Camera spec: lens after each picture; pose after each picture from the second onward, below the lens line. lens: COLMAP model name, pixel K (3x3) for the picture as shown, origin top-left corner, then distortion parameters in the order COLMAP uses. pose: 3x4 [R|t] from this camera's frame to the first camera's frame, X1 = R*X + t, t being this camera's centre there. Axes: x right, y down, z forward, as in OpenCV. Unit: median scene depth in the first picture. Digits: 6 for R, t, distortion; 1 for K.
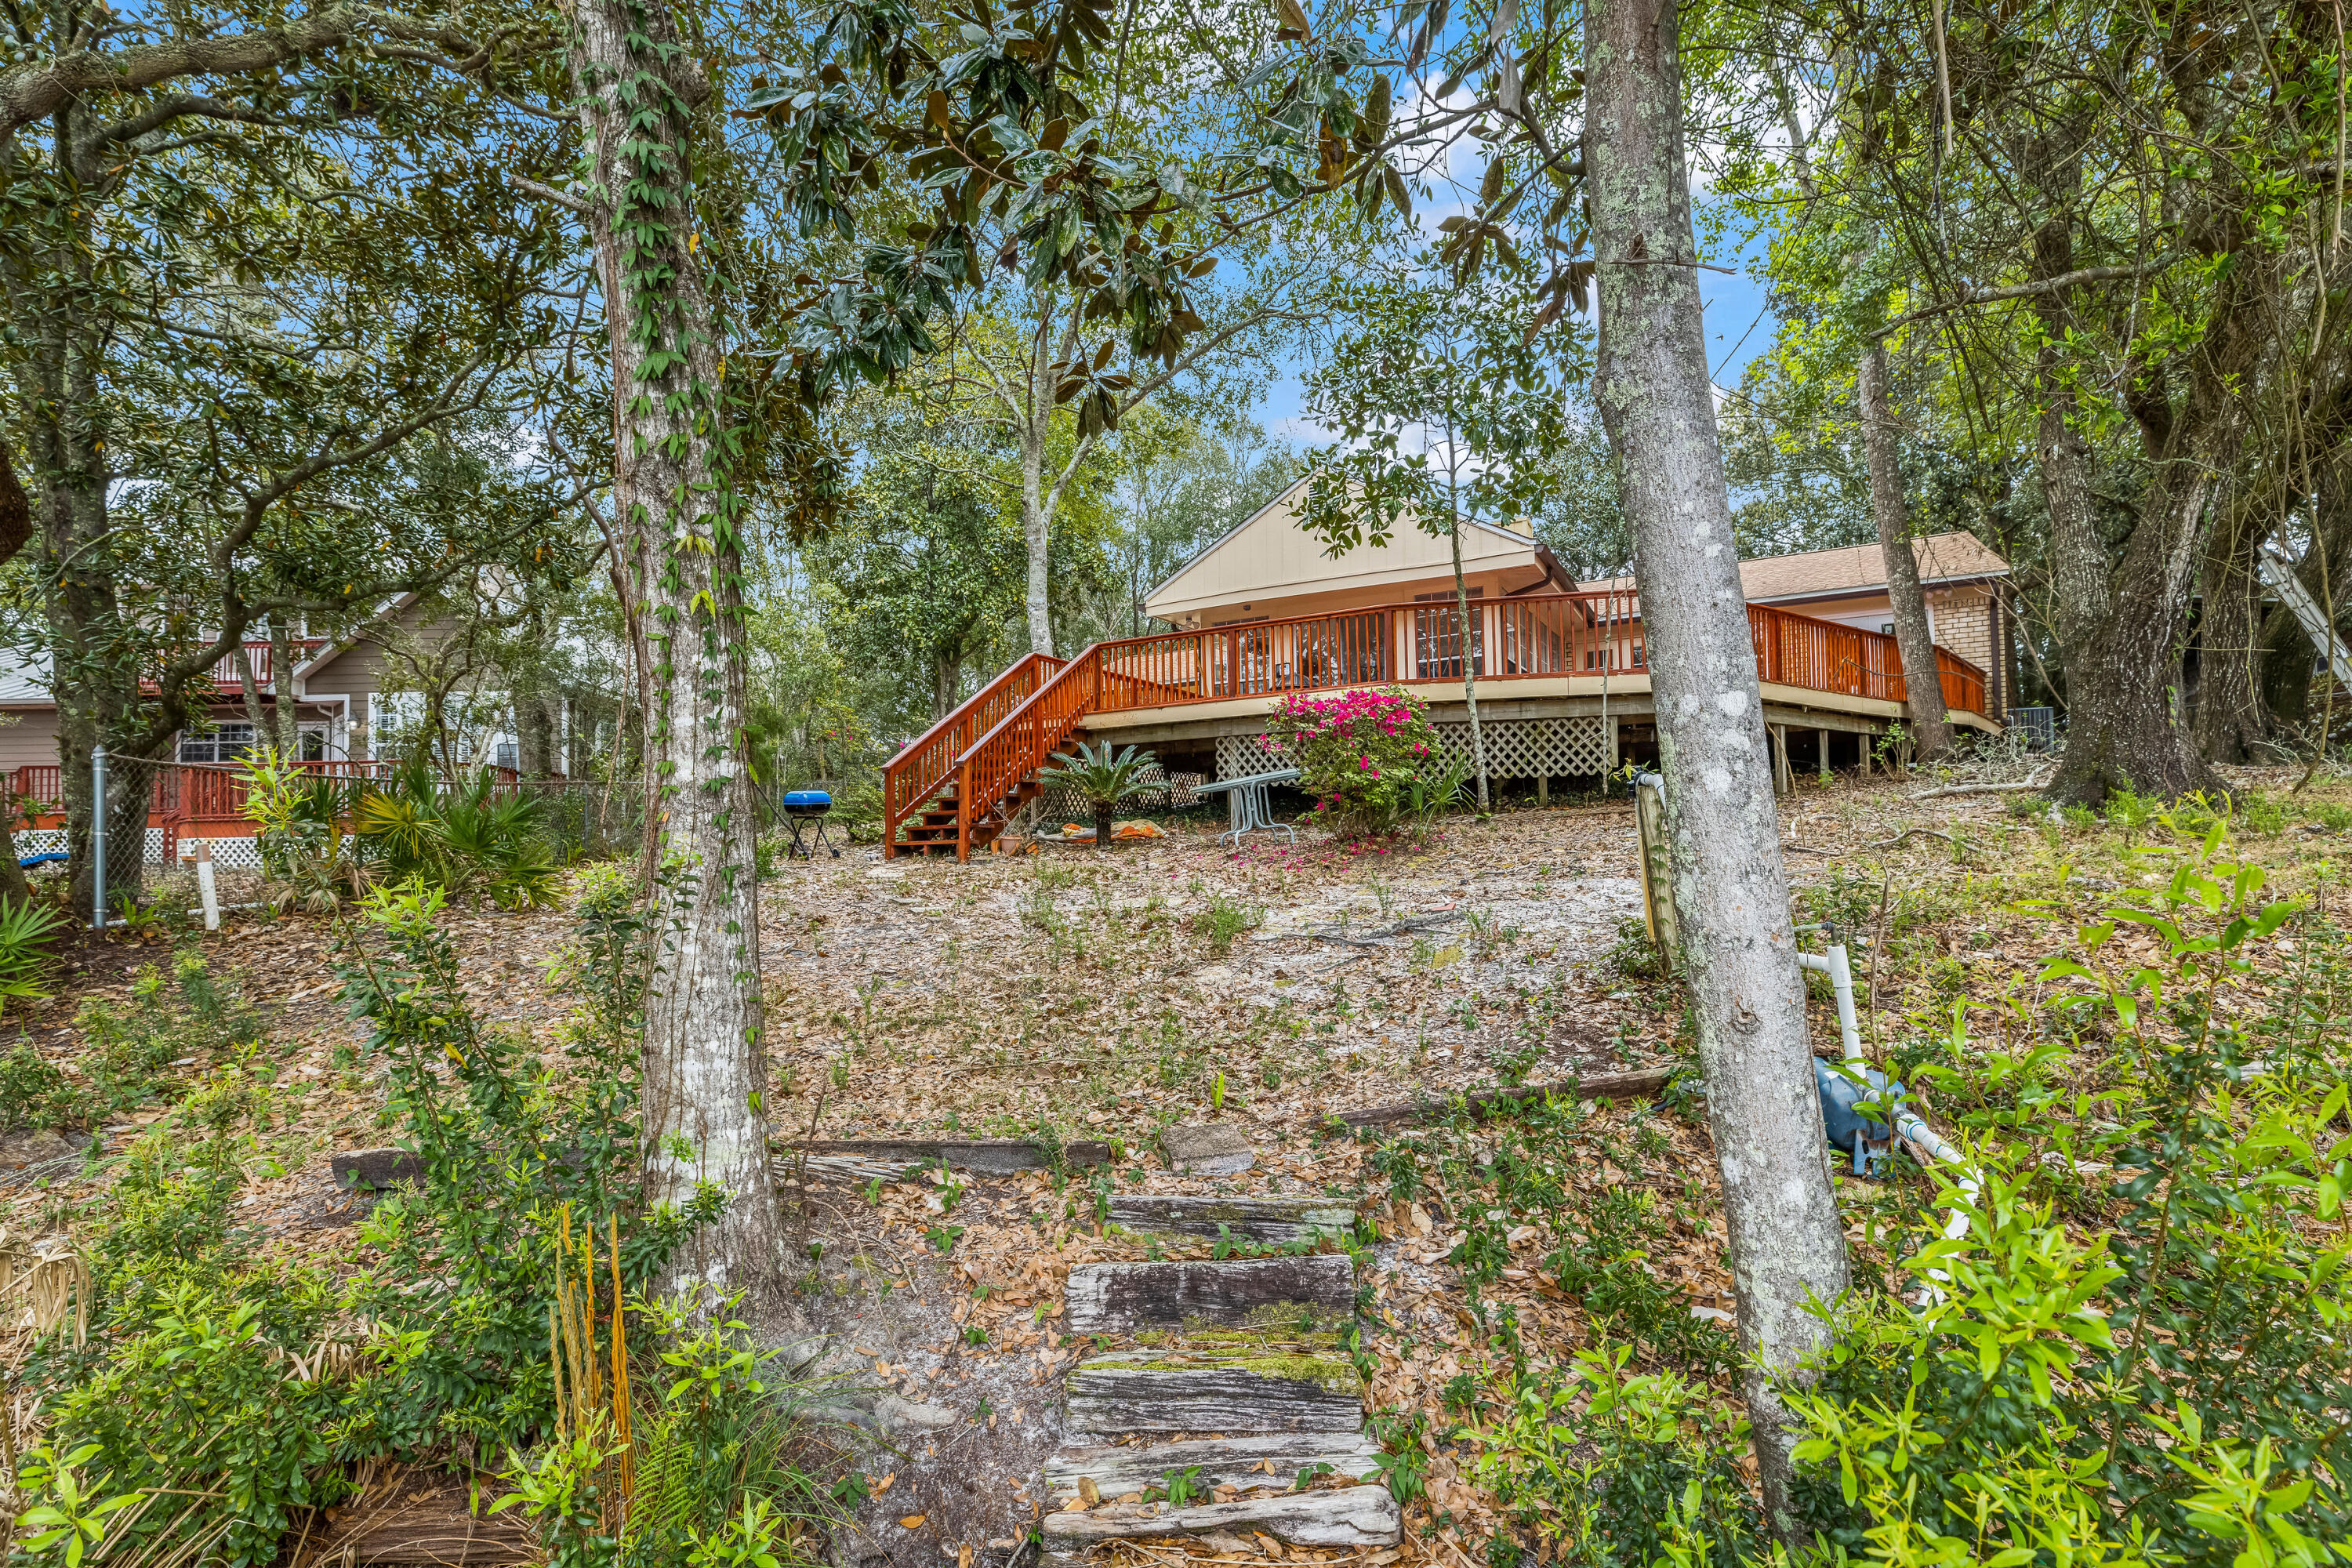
lens RADIAL K [[1051.7, 0, 1175.1], [0, 1051.7, 802.6], [0, 0, 1]] dist [0.000581, -0.000079]
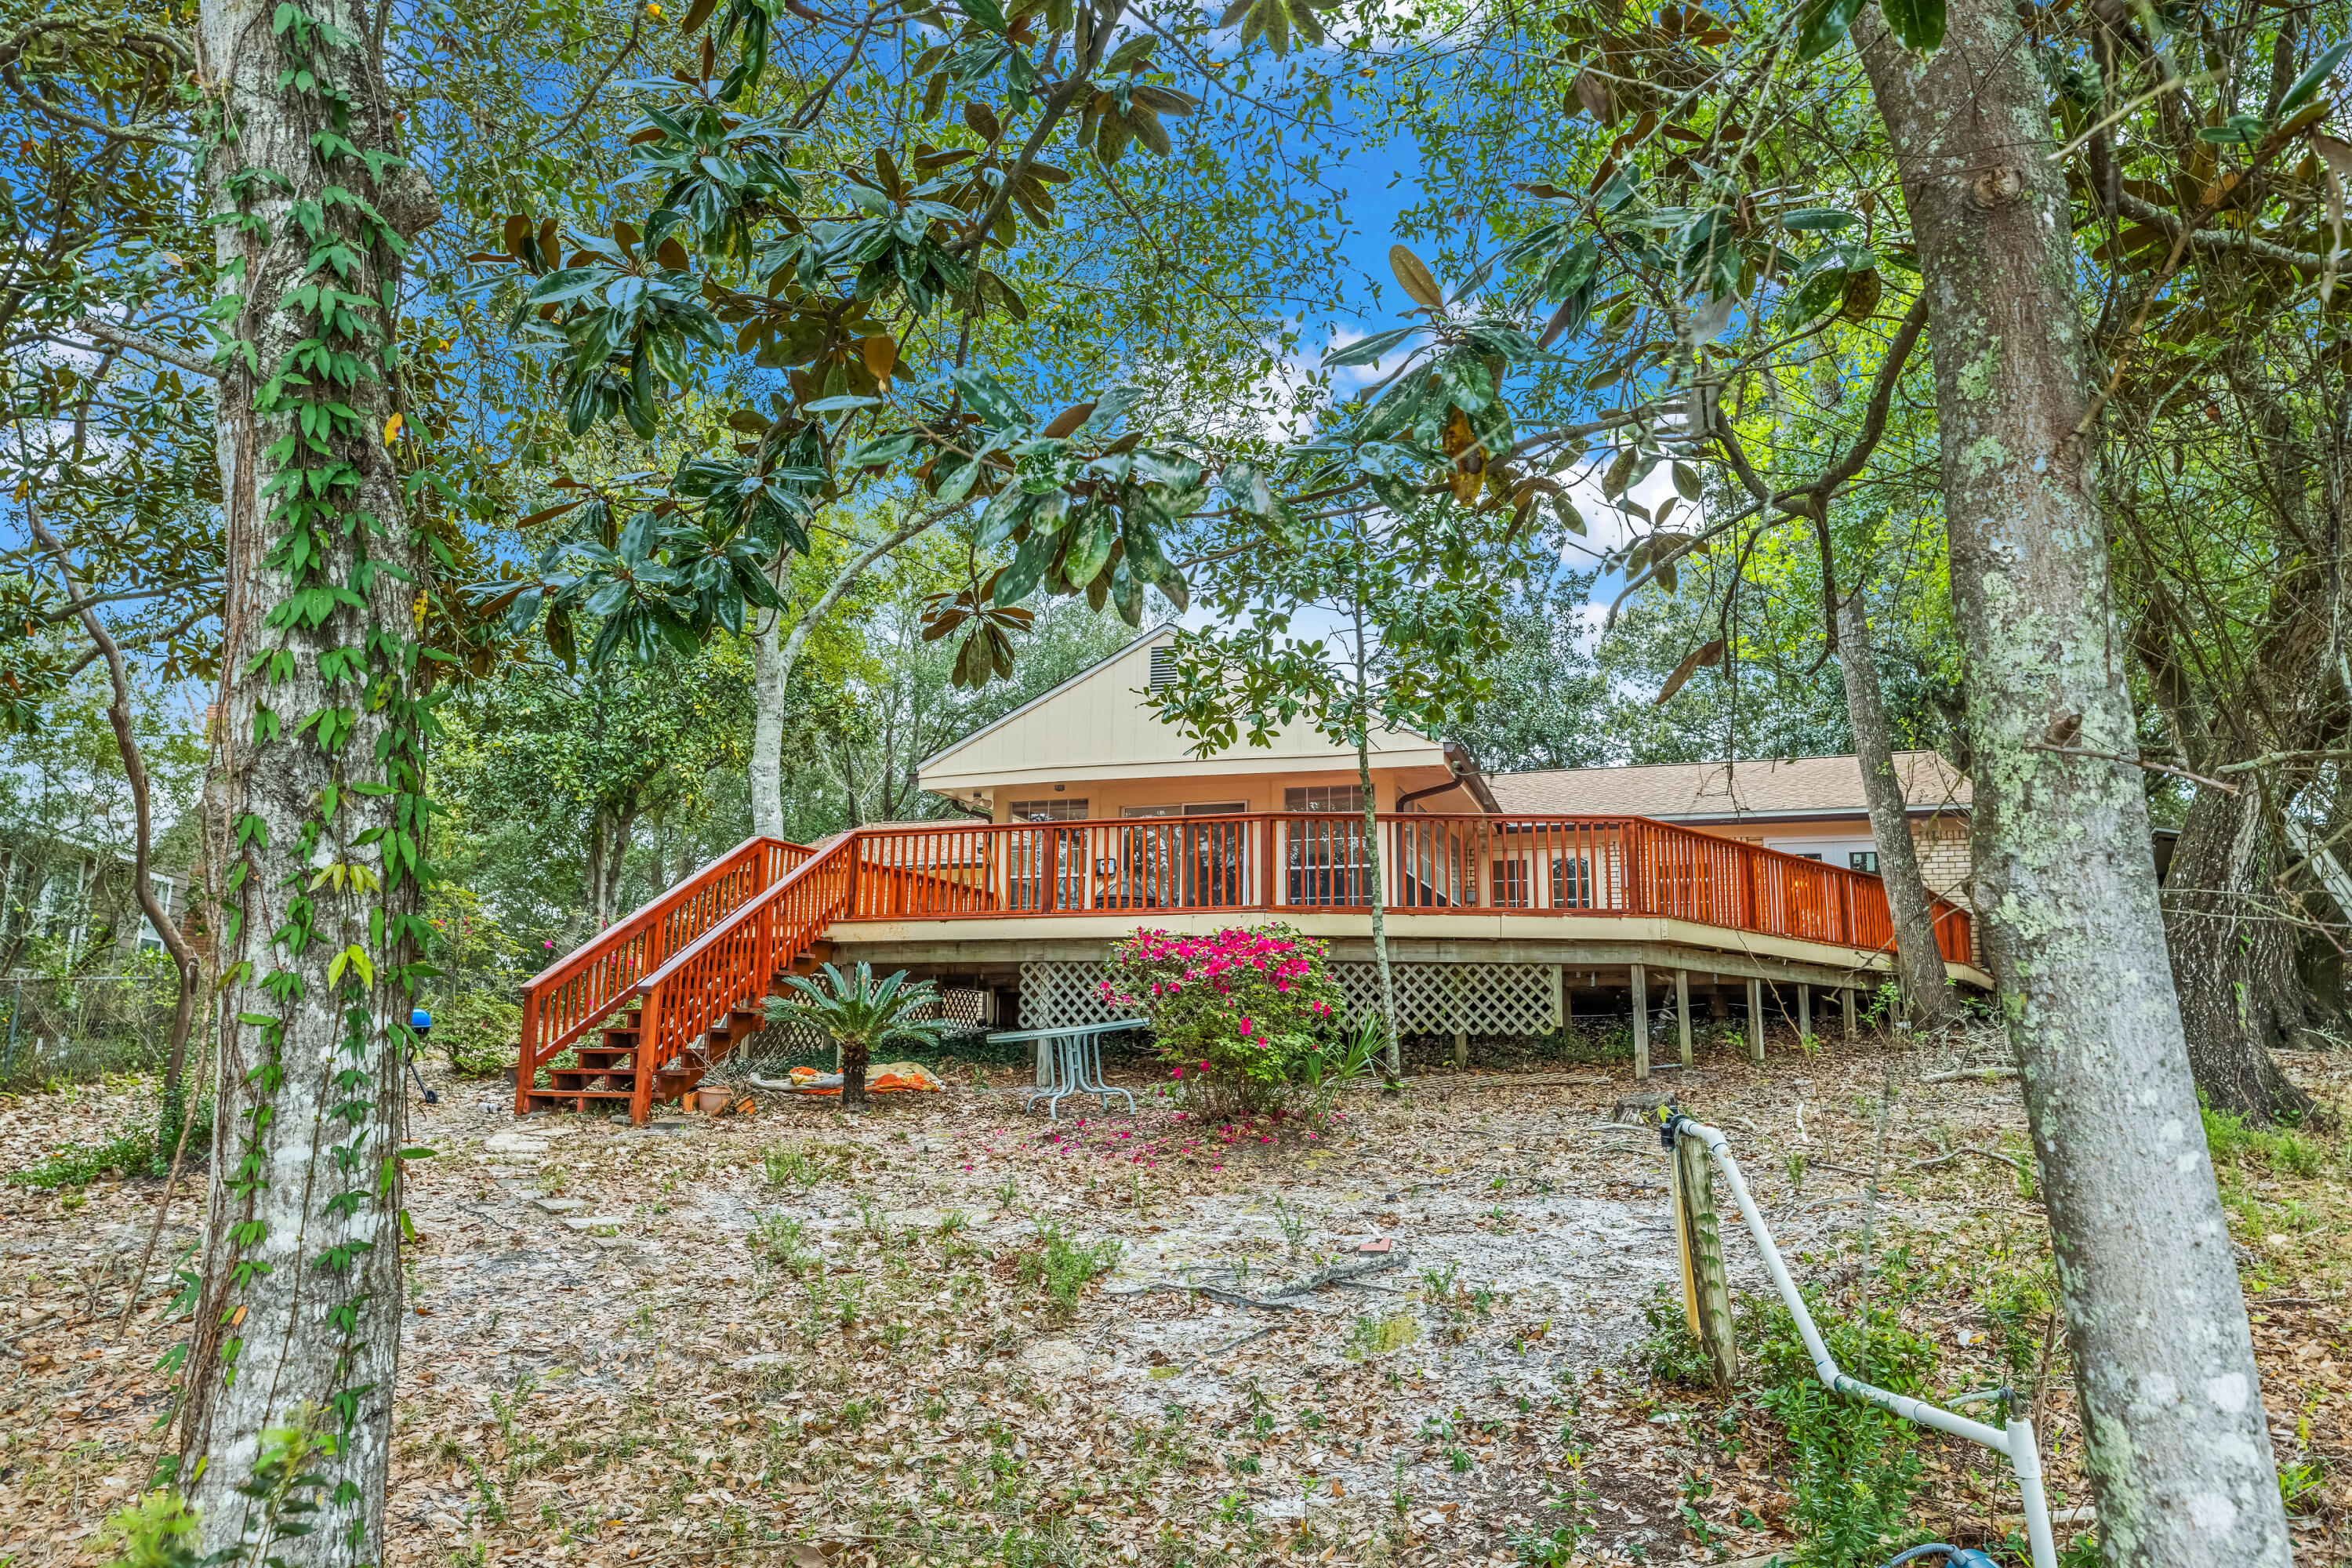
lens RADIAL K [[1329.6, 0, 1178.3], [0, 1329.6, 748.5], [0, 0, 1]] dist [0.005557, -0.000307]
pose [[0.979862, 0.014004, 0.199182, -0.065688], [0.018983, 0.986485, -0.162746, -0.088404], [-0.198769, 0.163250, 0.966354, 0.066469]]
